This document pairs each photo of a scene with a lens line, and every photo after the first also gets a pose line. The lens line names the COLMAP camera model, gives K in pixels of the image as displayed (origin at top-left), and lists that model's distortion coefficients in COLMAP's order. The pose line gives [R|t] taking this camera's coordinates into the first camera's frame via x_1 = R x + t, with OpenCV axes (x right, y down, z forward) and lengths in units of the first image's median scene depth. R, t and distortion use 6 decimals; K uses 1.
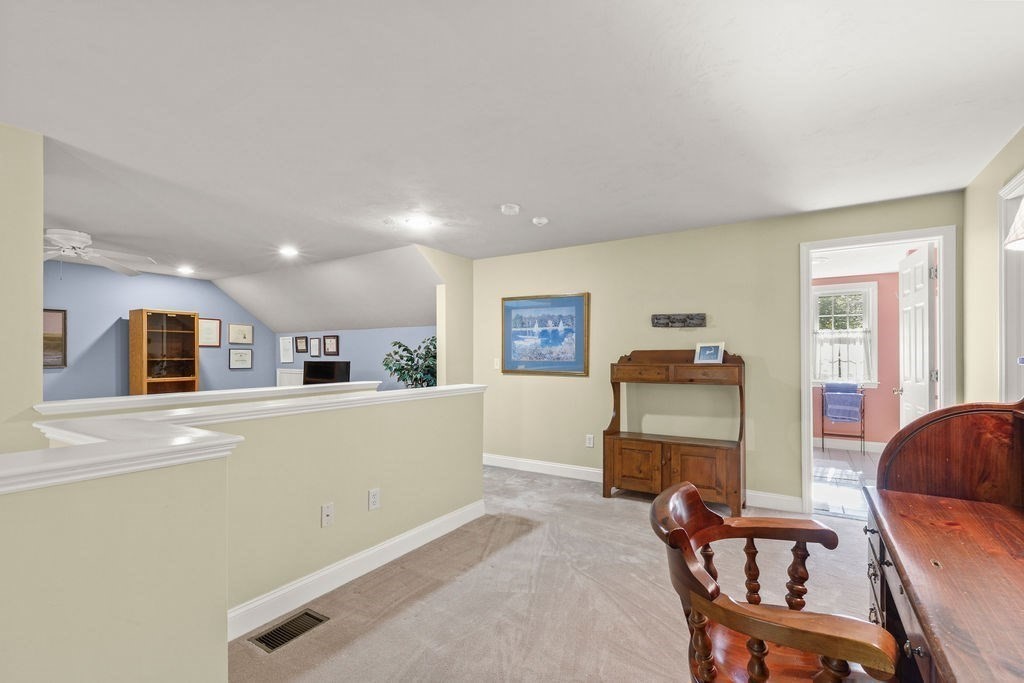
lens RADIAL K [[460.6, 0, 508.0], [0, 460.6, 357.3], [0, 0, 1]] dist [0.009822, -0.000700]
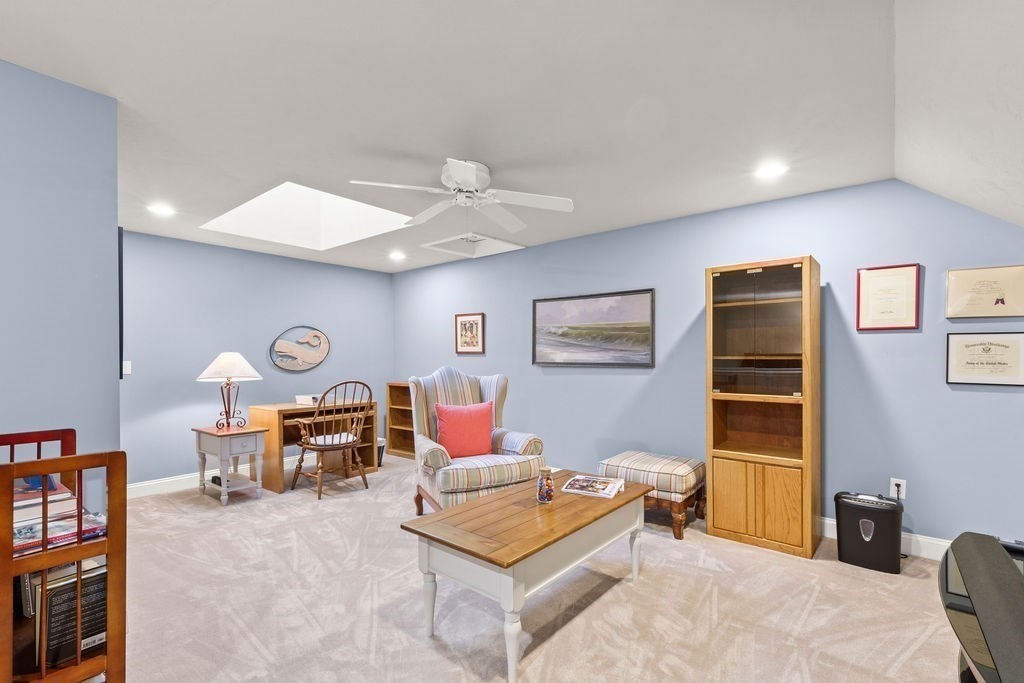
lens RADIAL K [[460.6, 0, 514.0], [0, 460.6, 351.4], [0, 0, 1]] dist [0.009822, -0.000700]
pose [[-0.144325, -0.004963, -0.989518, -0.187567], [-0.002276, 0.999986, -0.004683, -0.000079], [0.989528, 0.001576, -0.144335, 0.817266]]
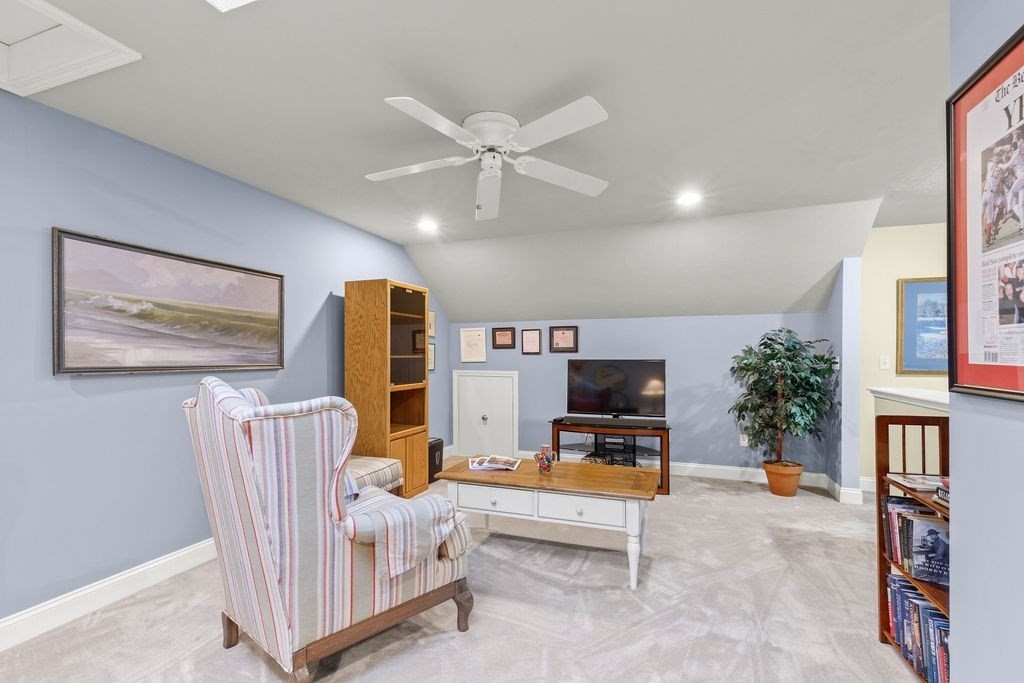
lens RADIAL K [[460.6, 0, 518.4], [0, 460.6, 349.8], [0, 0, 1]] dist [0.009822, -0.000700]
pose [[0.980862, 0.005243, 0.194633, -0.703013], [-0.001851, 0.999843, -0.017604, 0.005876], [-0.194695, 0.016907, 0.980718, 0.314920]]
